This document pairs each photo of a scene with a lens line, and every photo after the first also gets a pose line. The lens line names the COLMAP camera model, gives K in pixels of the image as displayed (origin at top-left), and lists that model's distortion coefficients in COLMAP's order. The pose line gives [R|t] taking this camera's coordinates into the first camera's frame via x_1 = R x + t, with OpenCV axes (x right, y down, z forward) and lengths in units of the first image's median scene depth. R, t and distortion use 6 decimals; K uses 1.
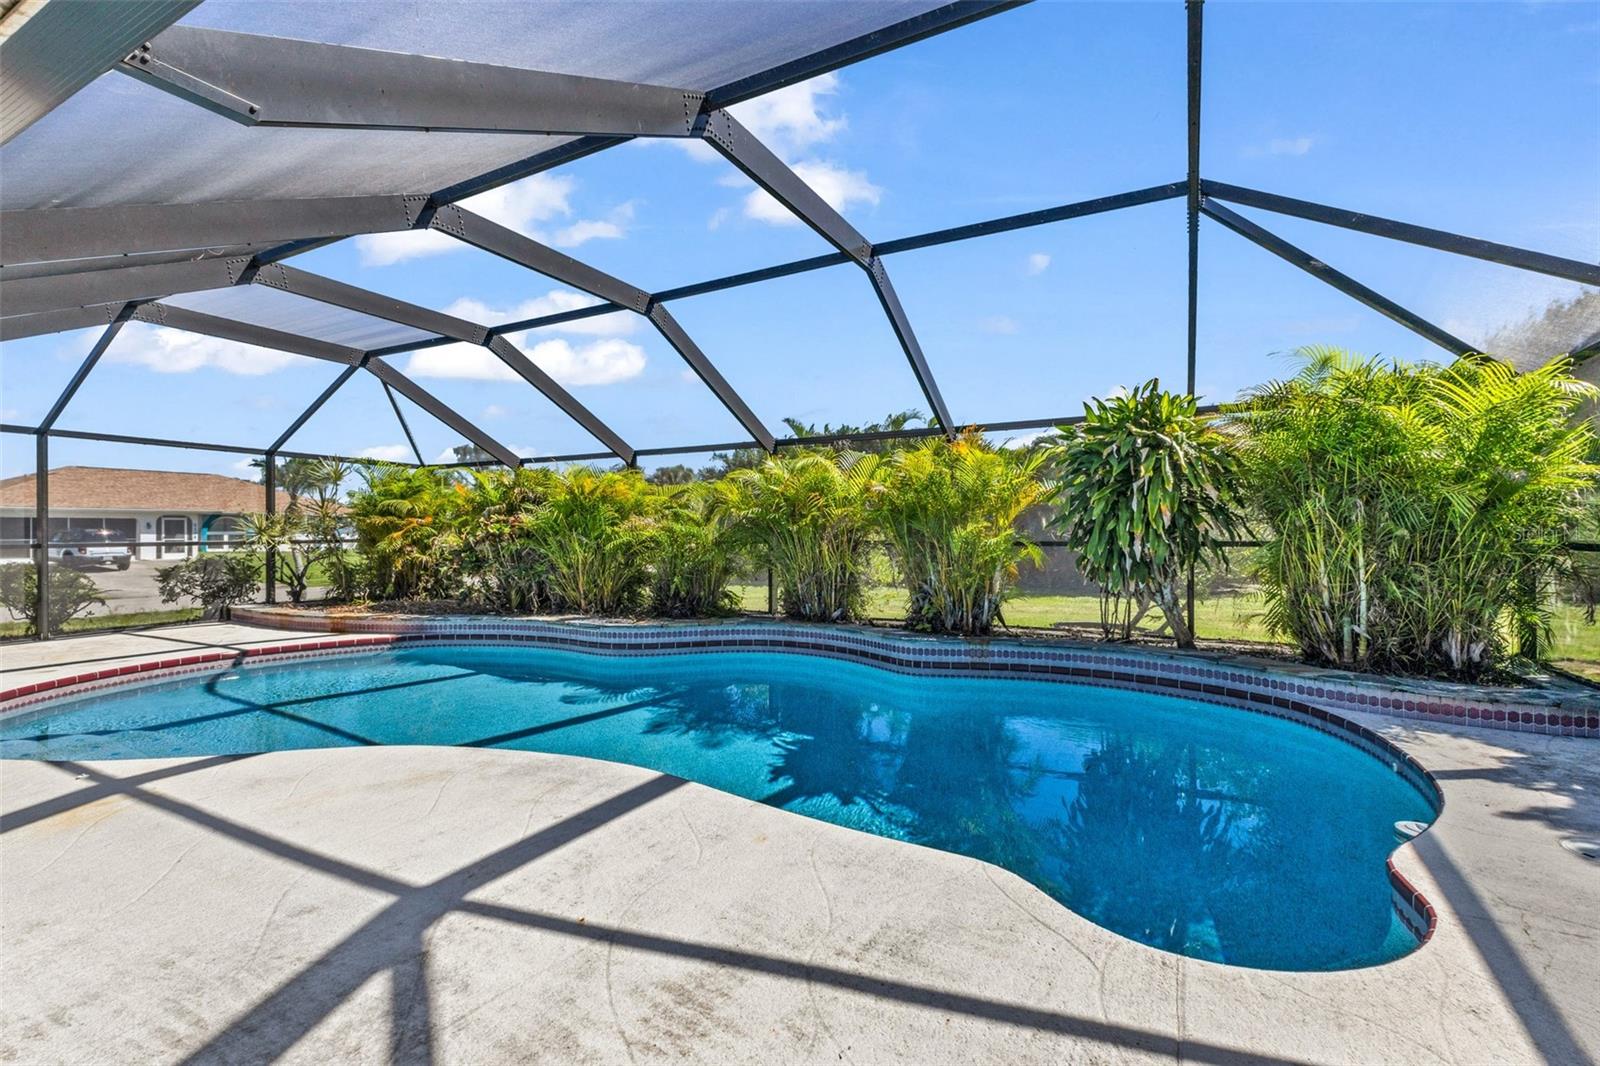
lens RADIAL K [[706.2, 0, 795.0], [0, 706.2, 531.1], [0, 0, 1]] dist [0.011388, -0.000605]
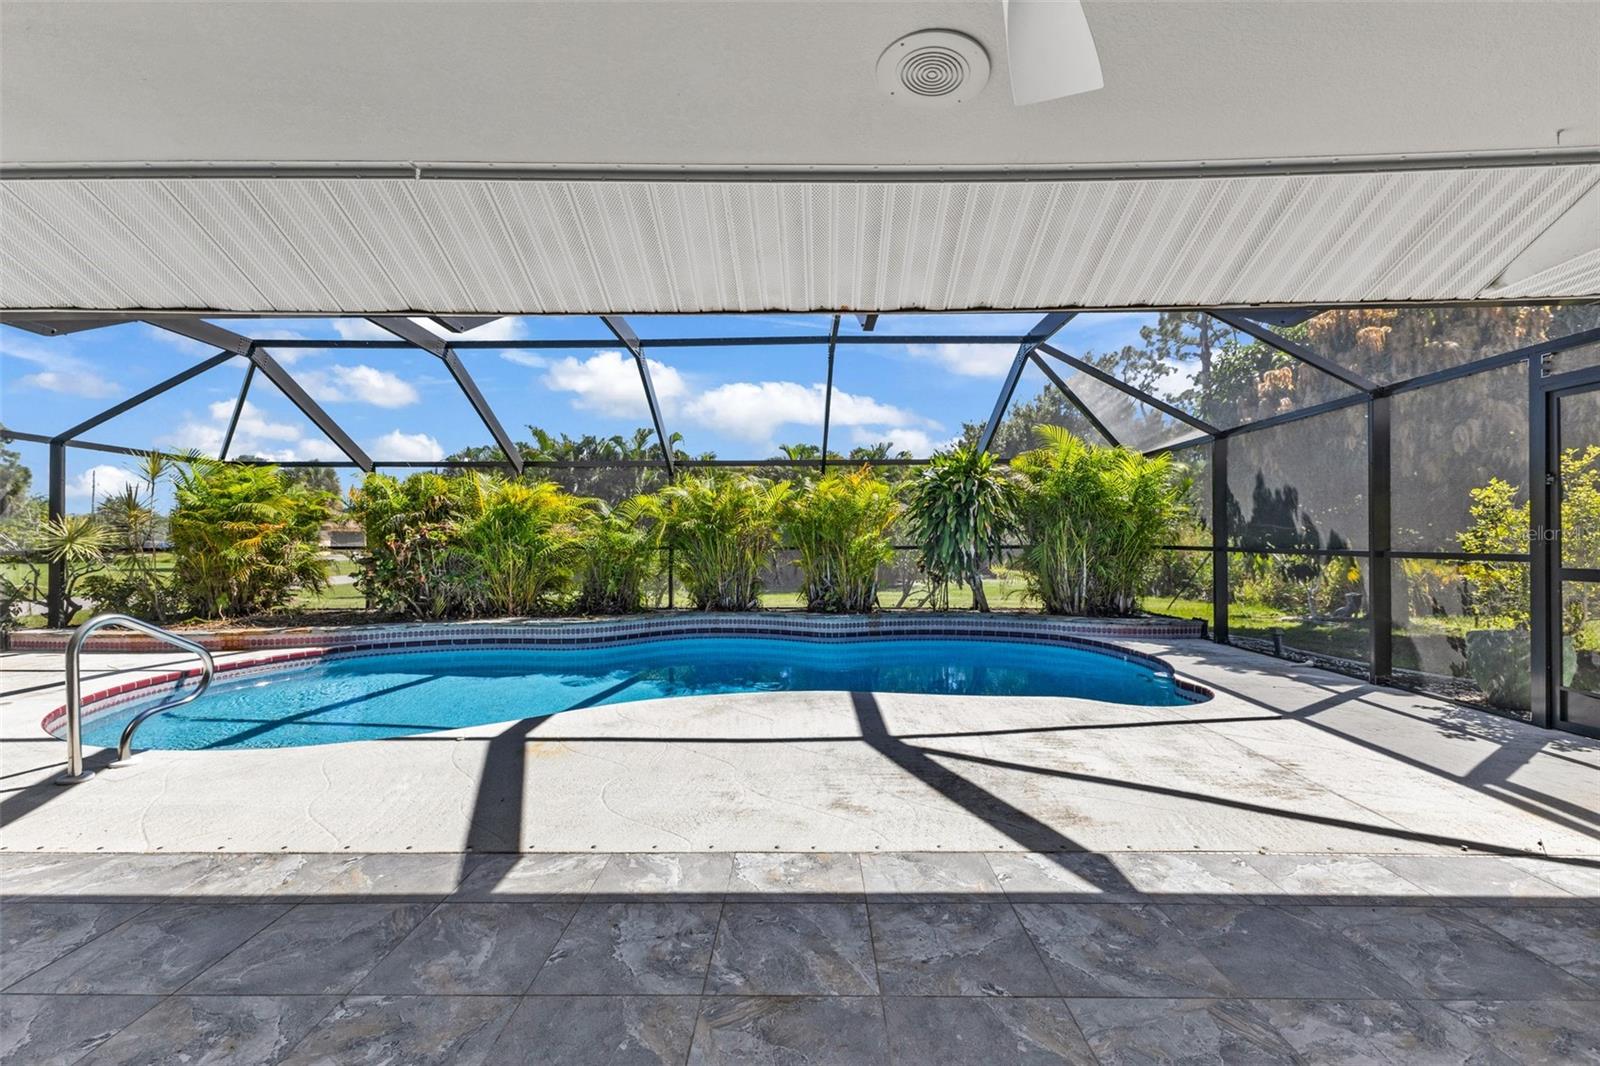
lens RADIAL K [[708.3, 0, 809.1], [0, 708.3, 533.5], [0, 0, 1]] dist [0.012608, -0.000372]
pose [[0.873766, 0.004157, 0.486328, -0.527083], [-0.001222, 0.999979, -0.006350, -0.001340], [-0.486344, 0.004954, 0.873753, -0.179059]]
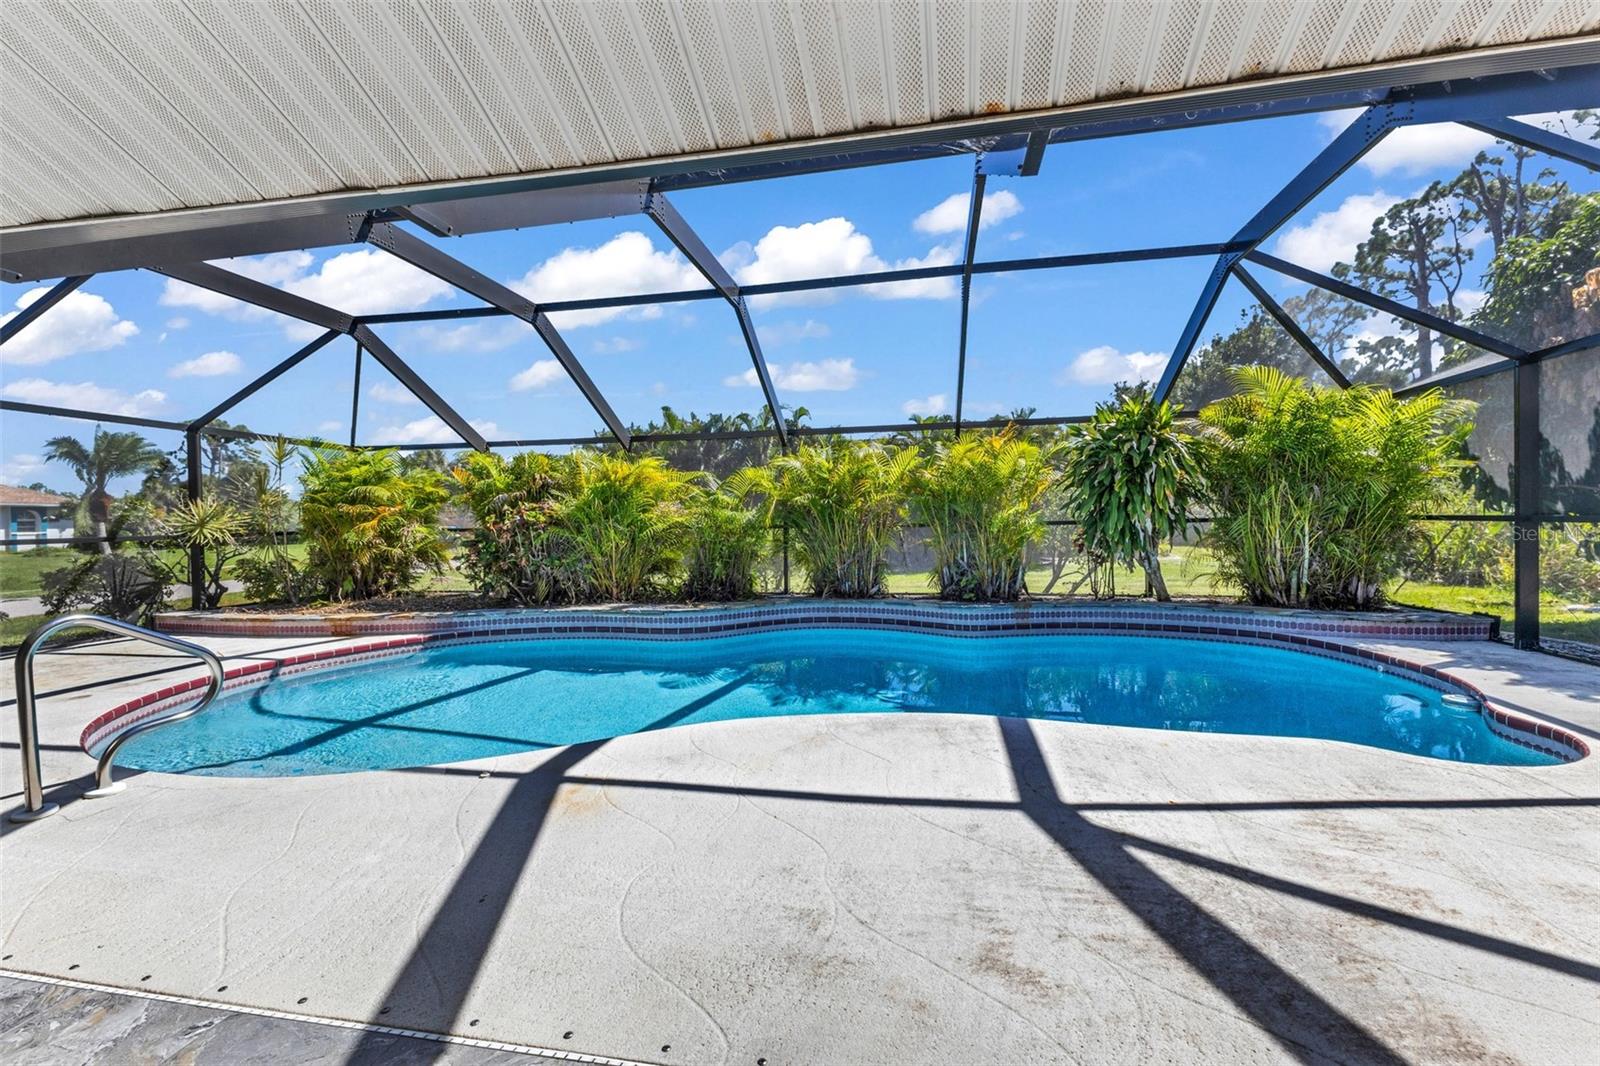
lens RADIAL K [[704.5, 0, 802.3], [0, 704.5, 527.9], [0, 0, 1]] dist [0.008341, -0.000188]
pose [[0.952201, -0.017666, 0.304959, -0.430784], [0.013354, 0.999779, 0.016219, 0.001605], [-0.305179, -0.011372, 0.952227, -0.013213]]
